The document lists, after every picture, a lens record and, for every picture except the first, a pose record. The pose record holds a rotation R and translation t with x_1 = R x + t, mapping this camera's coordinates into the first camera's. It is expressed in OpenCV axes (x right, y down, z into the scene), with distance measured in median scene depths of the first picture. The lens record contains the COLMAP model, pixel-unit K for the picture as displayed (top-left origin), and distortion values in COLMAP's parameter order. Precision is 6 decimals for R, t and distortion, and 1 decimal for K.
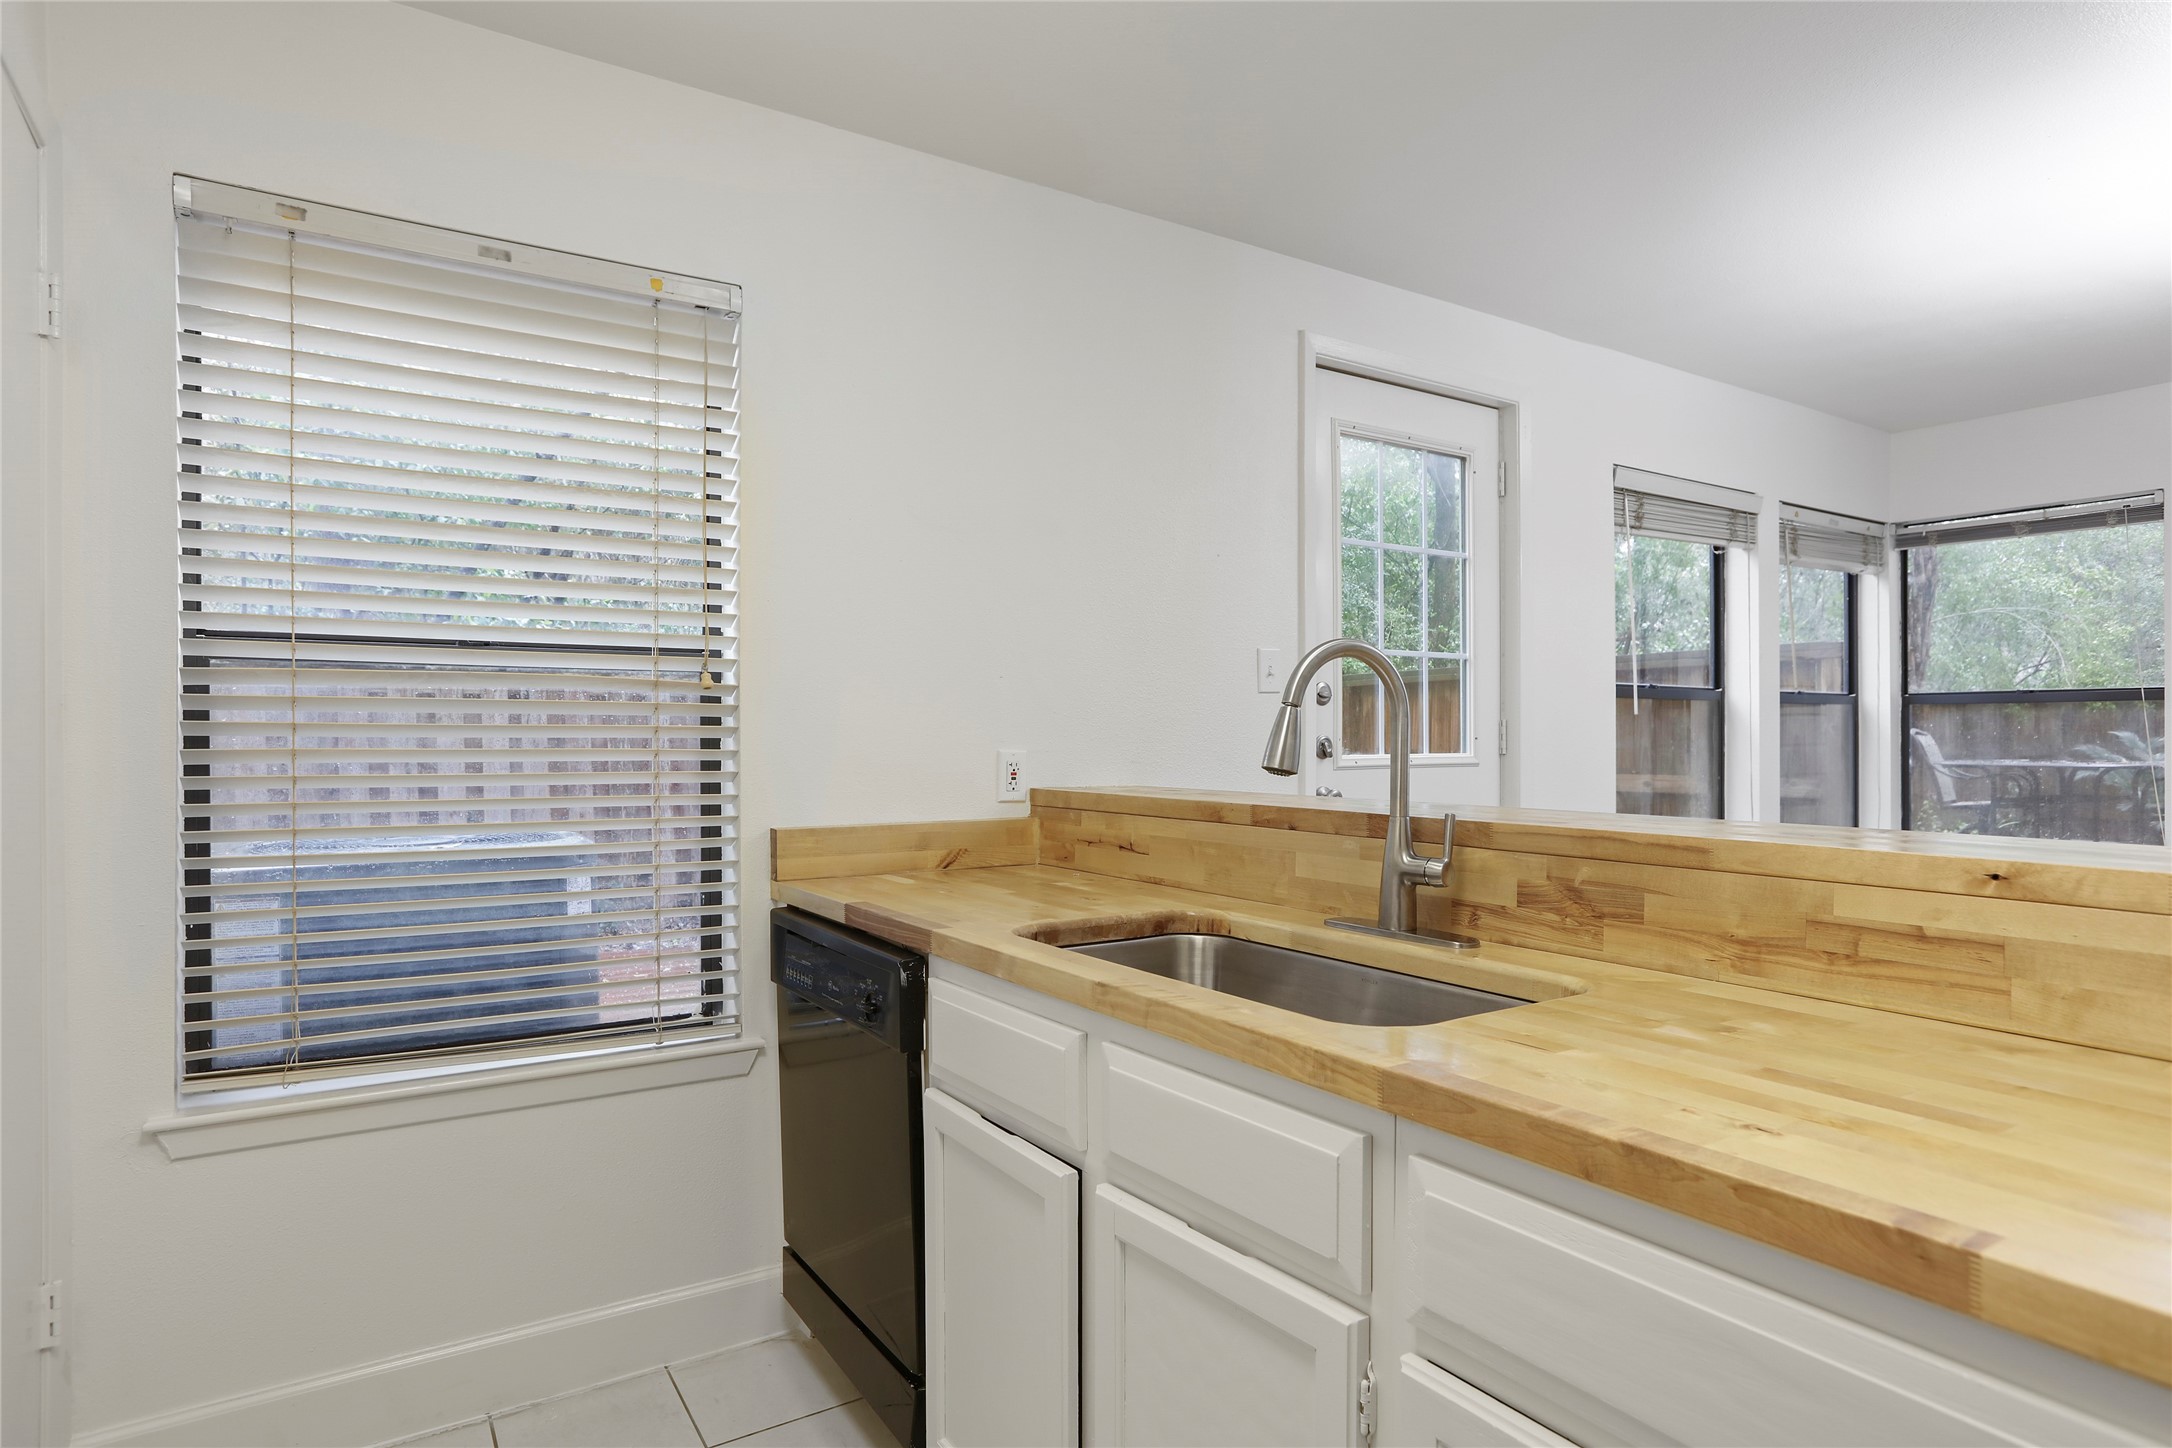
lens RADIAL K [[1194.0, 0, 1073.5], [0, 1194.0, 730.8], [0, 0, 1]] dist [-0.012443, 0.005048]
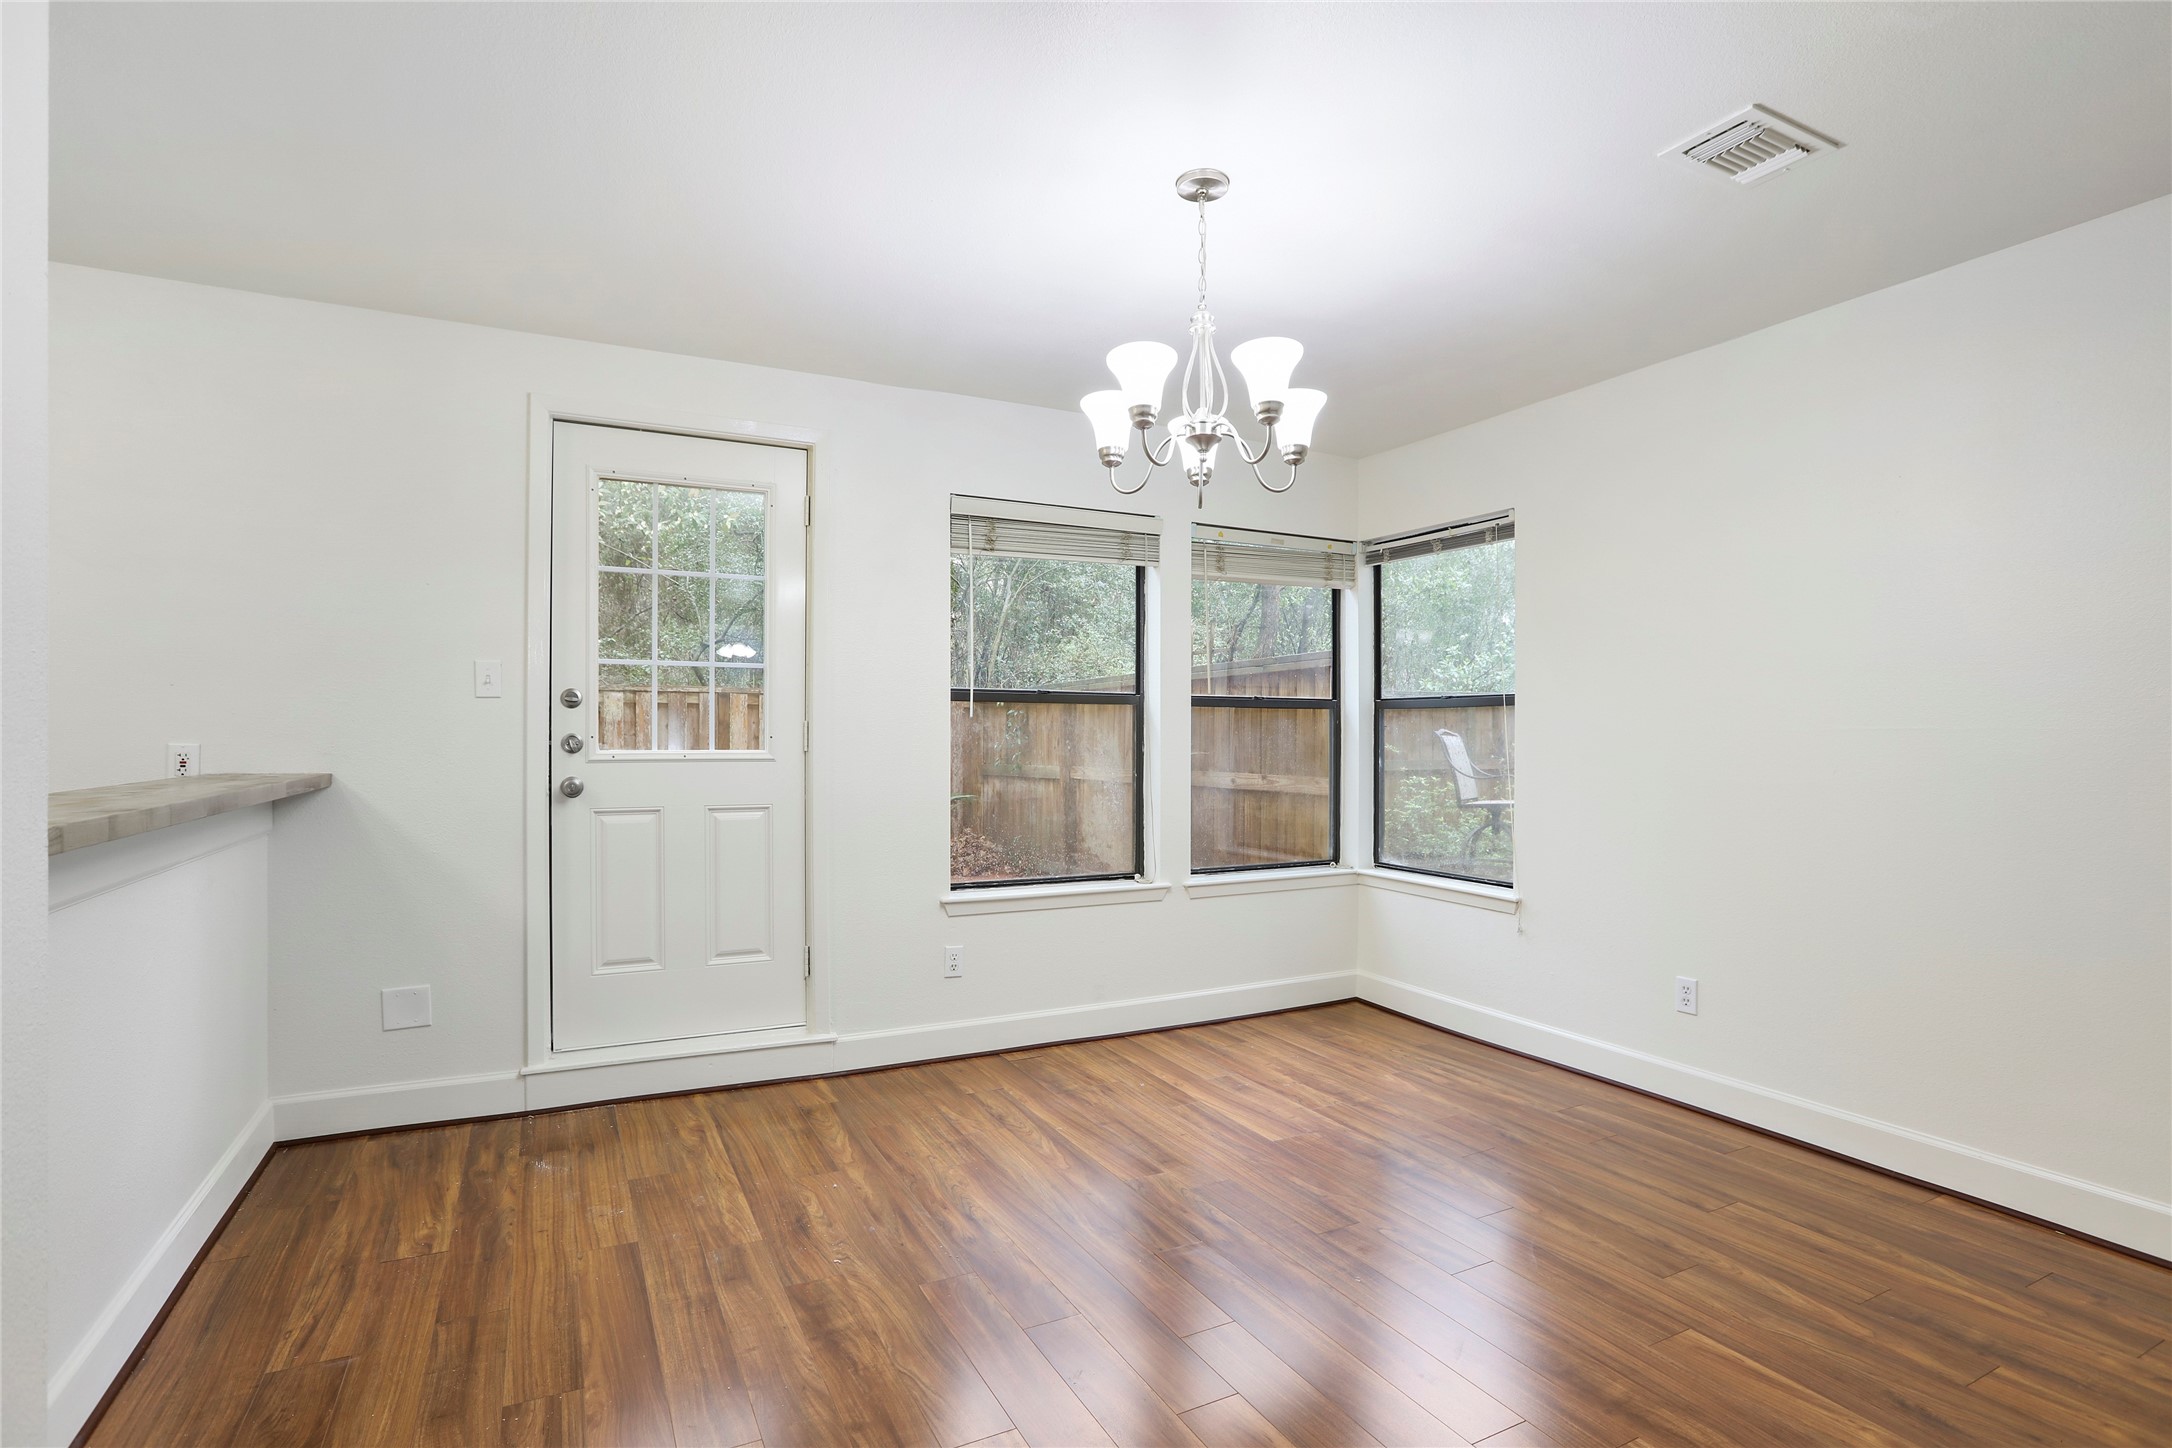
lens RADIAL K [[1081.8, 0, 1097.9], [0, 1081.8, 734.7], [0, 0, 1]] dist [-0.035994, 0.011921]
pose [[0.996938, 0.003479, -0.078118, 0.566925], [-0.003442, 0.999994, 0.000618, 0.002392], [0.078120, -0.000348, 0.996944, -0.004305]]
